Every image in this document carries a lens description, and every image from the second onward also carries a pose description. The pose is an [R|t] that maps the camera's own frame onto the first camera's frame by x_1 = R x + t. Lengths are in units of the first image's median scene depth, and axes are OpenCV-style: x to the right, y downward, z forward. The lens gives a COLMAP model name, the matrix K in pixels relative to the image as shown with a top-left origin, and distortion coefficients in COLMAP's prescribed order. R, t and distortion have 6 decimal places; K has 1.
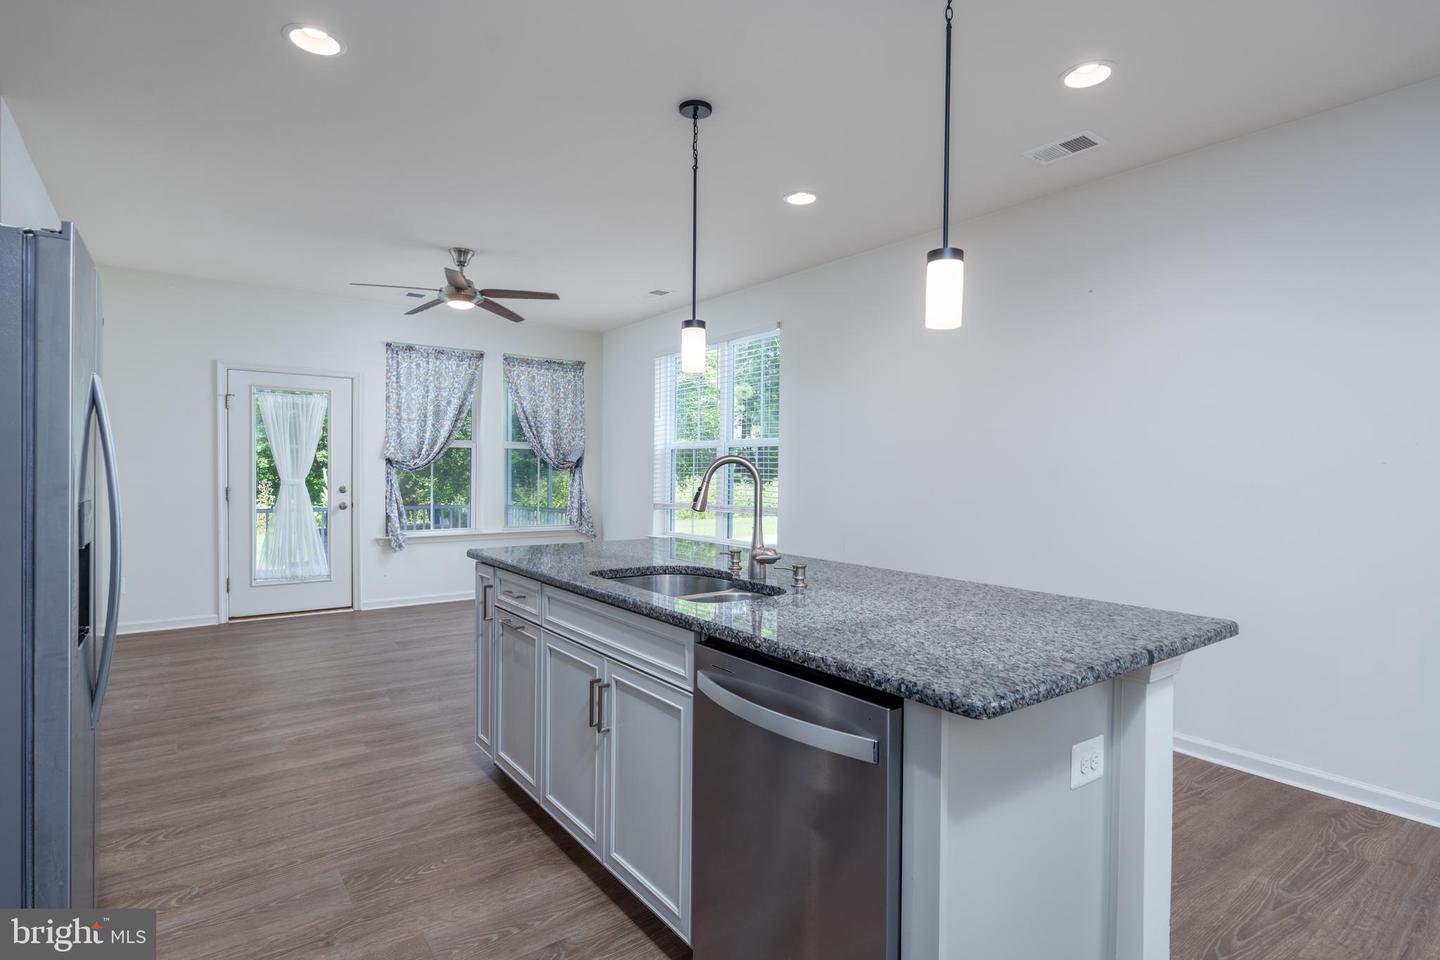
lens RADIAL K [[732.4, 0, 718.9], [0, 732.4, 481.7], [0, 0, 1]] dist [-0.001440, -0.002097]
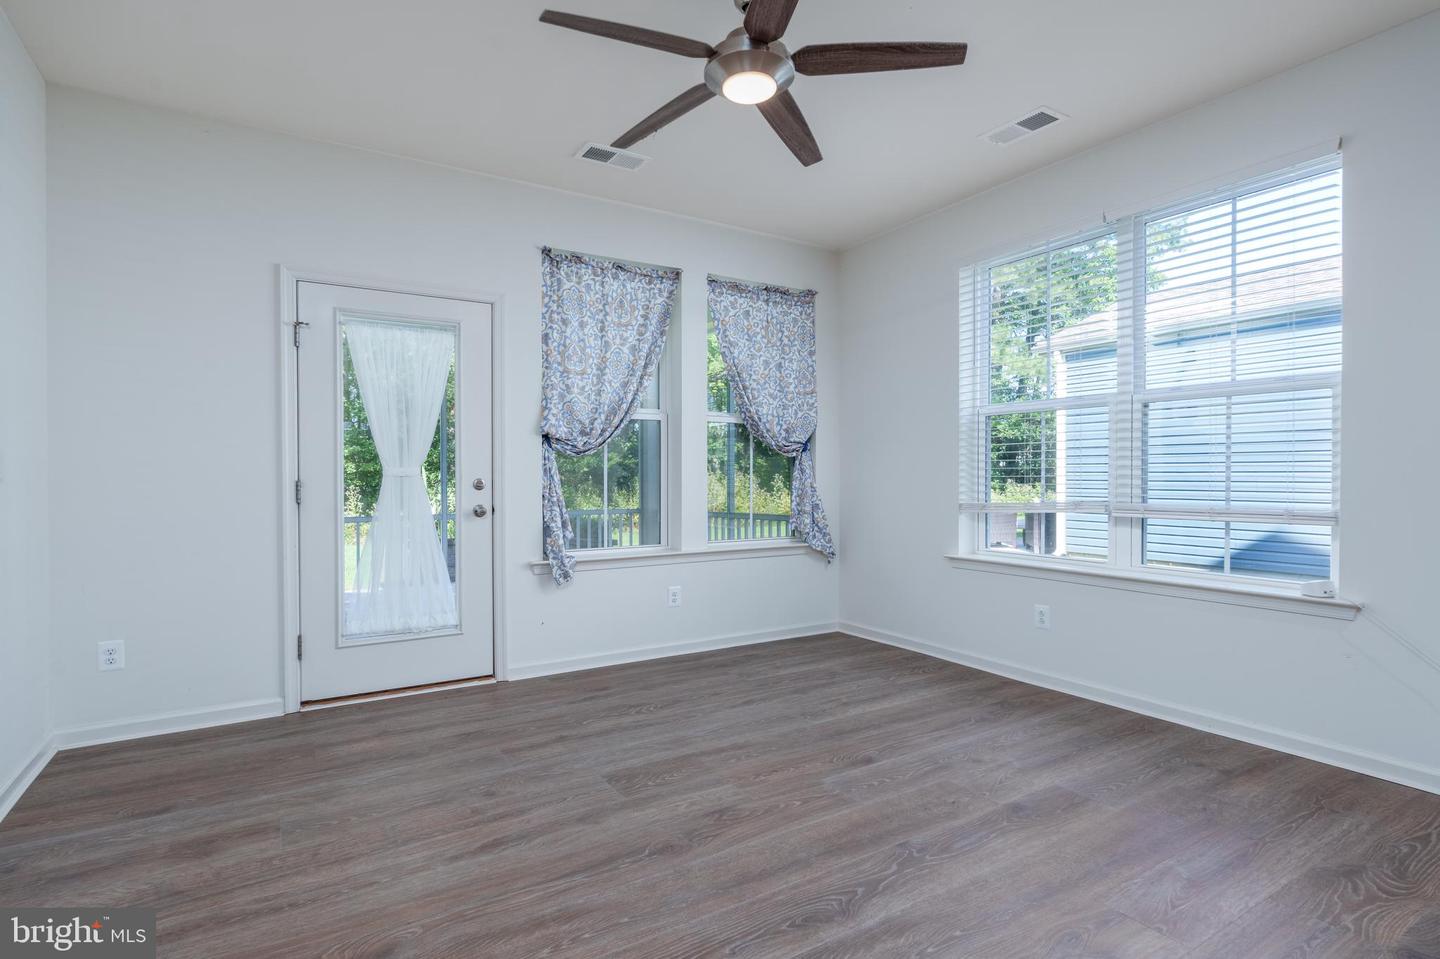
lens RADIAL K [[732.4, 0, 721.8], [0, 732.4, 479.6], [0, 0, 1]] dist [-0.001440, -0.002097]
pose [[0.996167, -0.011091, -0.086770, -0.242845], [0.010206, 0.999891, -0.010635, 0.014470], [0.086879, 0.009709, 0.996172, 0.382895]]
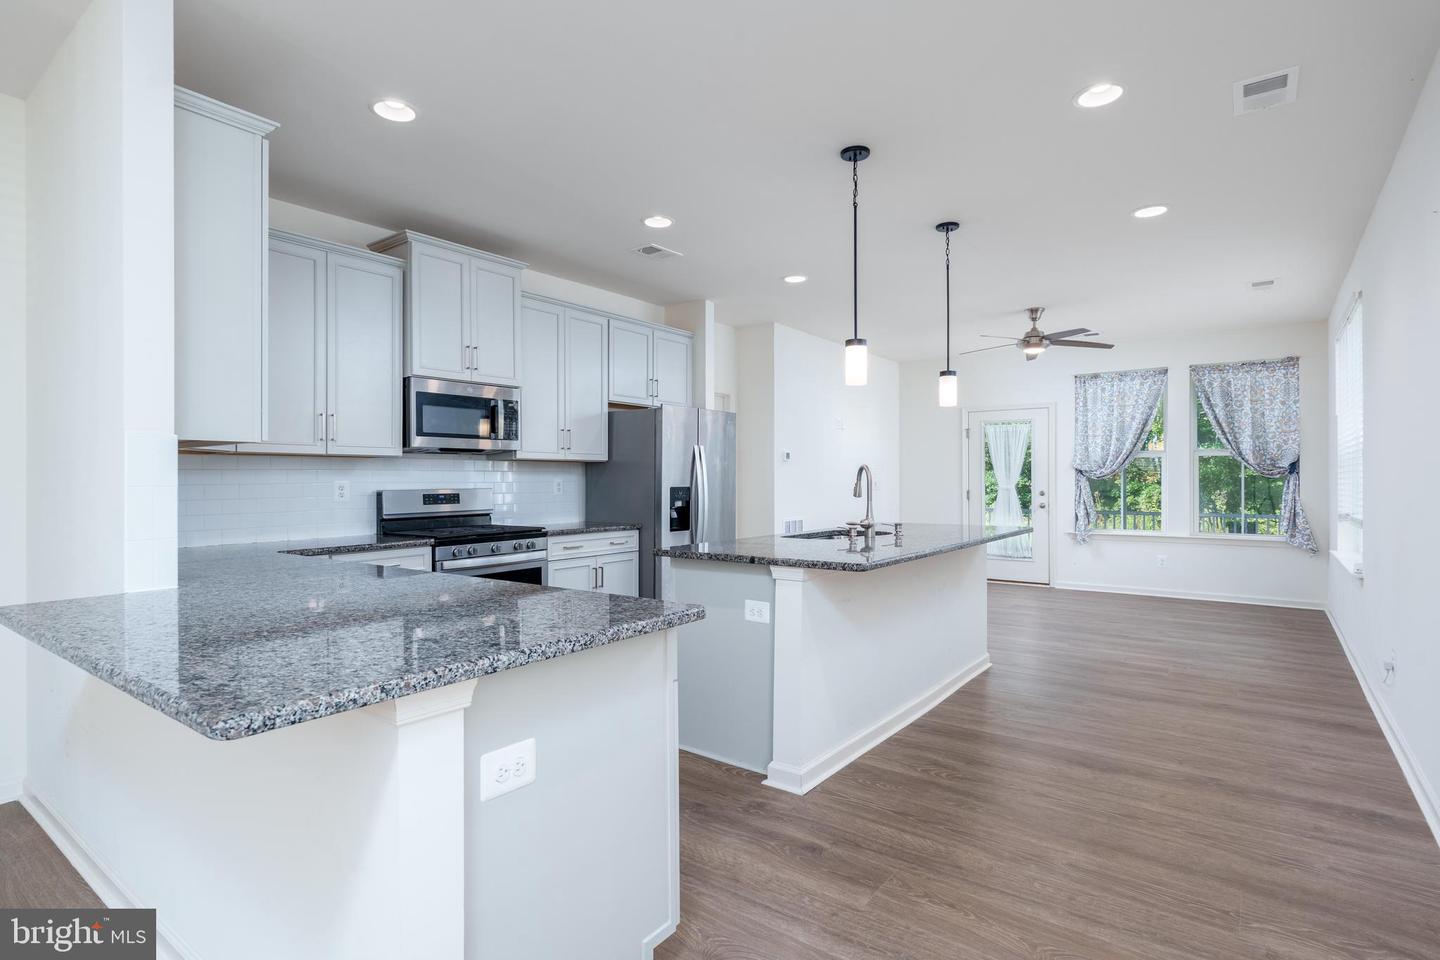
lens RADIAL K [[732.4, 0, 717.1], [0, 732.4, 478.5], [0, 0, 1]] dist [-0.001440, -0.002097]
pose [[0.280902, -0.009661, -0.959688, 0.547679], [-0.009711, 0.999870, -0.012908, 0.006641], [0.959687, 0.012945, 0.280771, 0.068333]]
